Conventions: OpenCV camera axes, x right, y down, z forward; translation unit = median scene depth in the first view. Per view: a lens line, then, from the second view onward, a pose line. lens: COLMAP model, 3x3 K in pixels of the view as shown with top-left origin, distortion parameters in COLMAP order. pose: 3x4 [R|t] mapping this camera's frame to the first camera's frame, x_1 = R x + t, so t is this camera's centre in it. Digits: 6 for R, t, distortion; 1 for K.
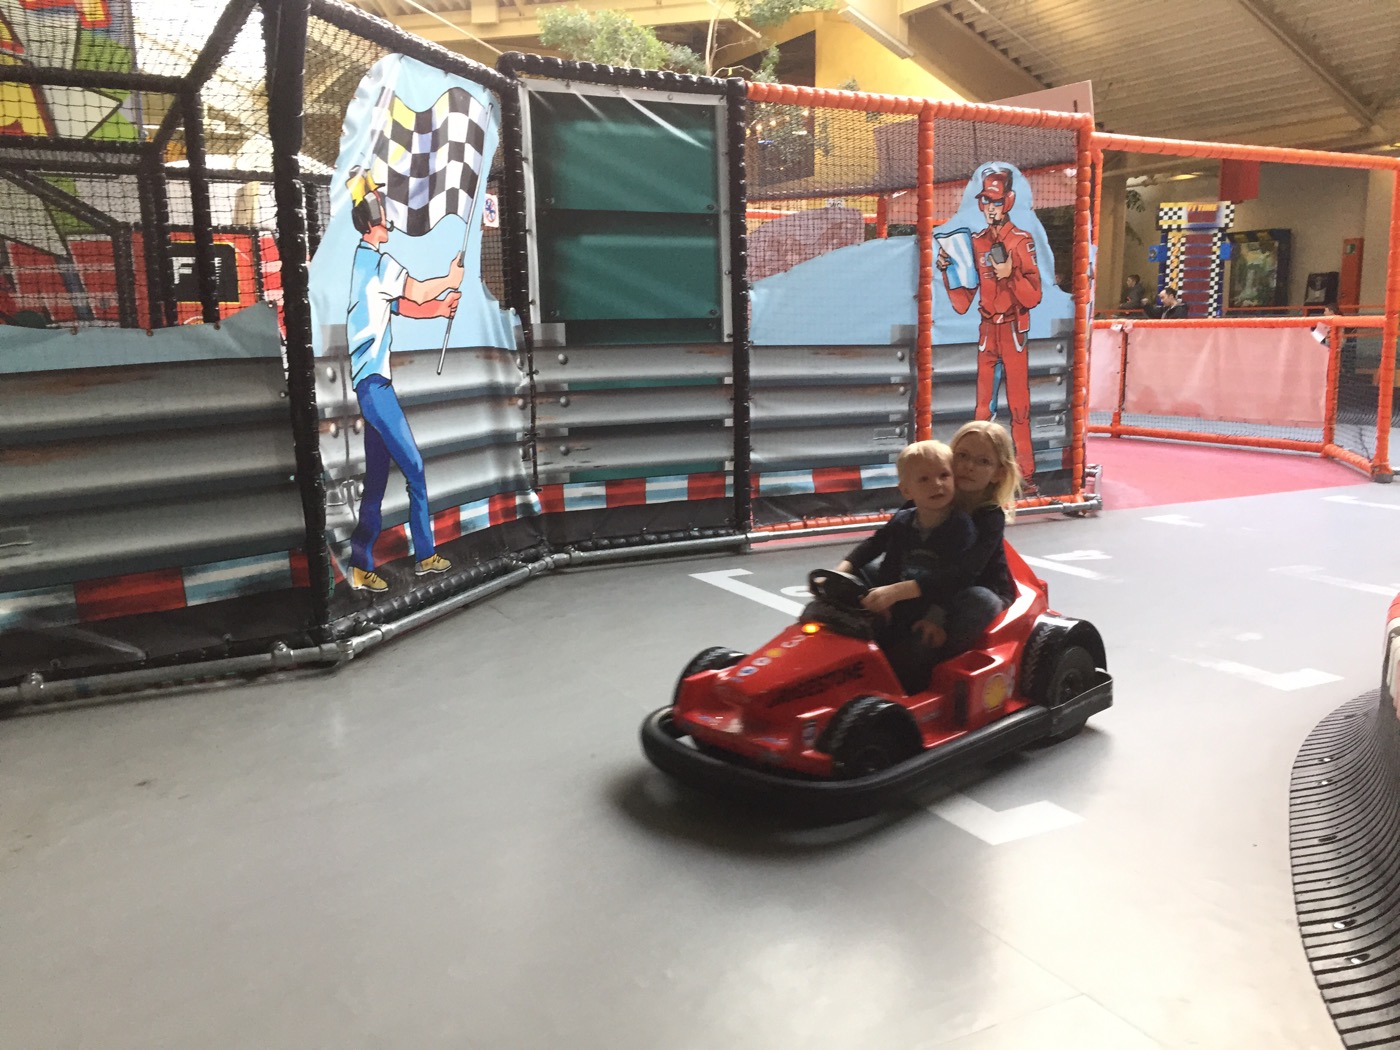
lens RADIAL K [[1195.2, 0, 694.7], [0, 1195.2, 528.4], [0, 0, 1]] dist [0.037876, -0.040246]
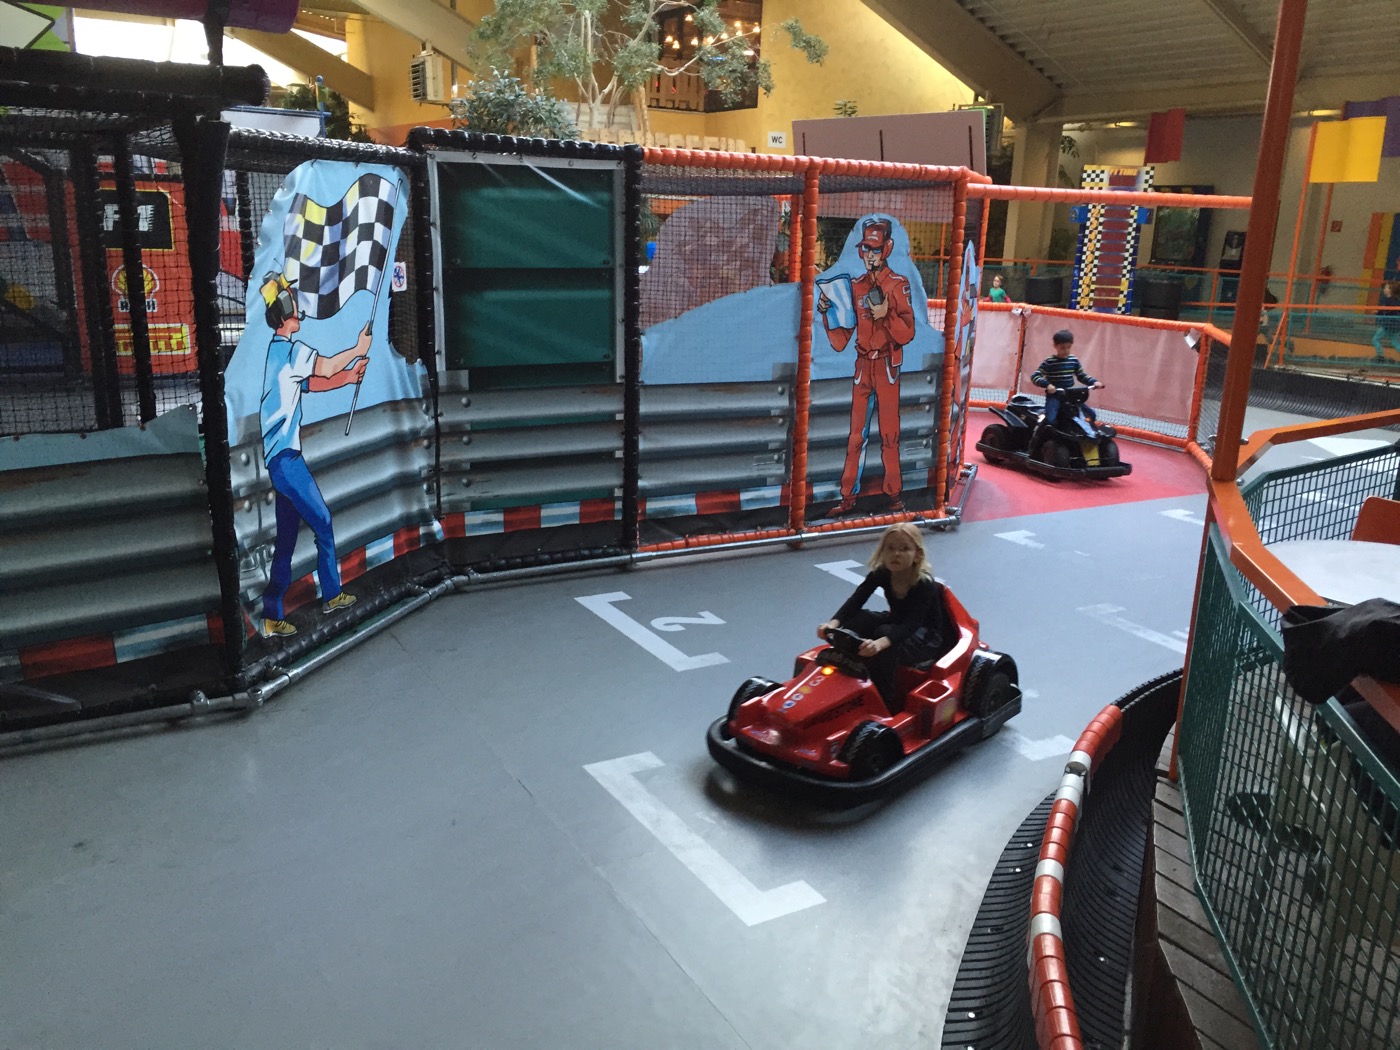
lens RADIAL K [[1195.2, 0, 704.7], [0, 1195.2, 521.2], [0, 0, 1]] dist [0.037876, -0.040246]
pose [[0.998036, 0.034655, 0.052184, 0.055209], [-0.039206, 0.995270, 0.088884, -0.136088], [-0.048857, -0.090755, 0.994674, -0.119821]]
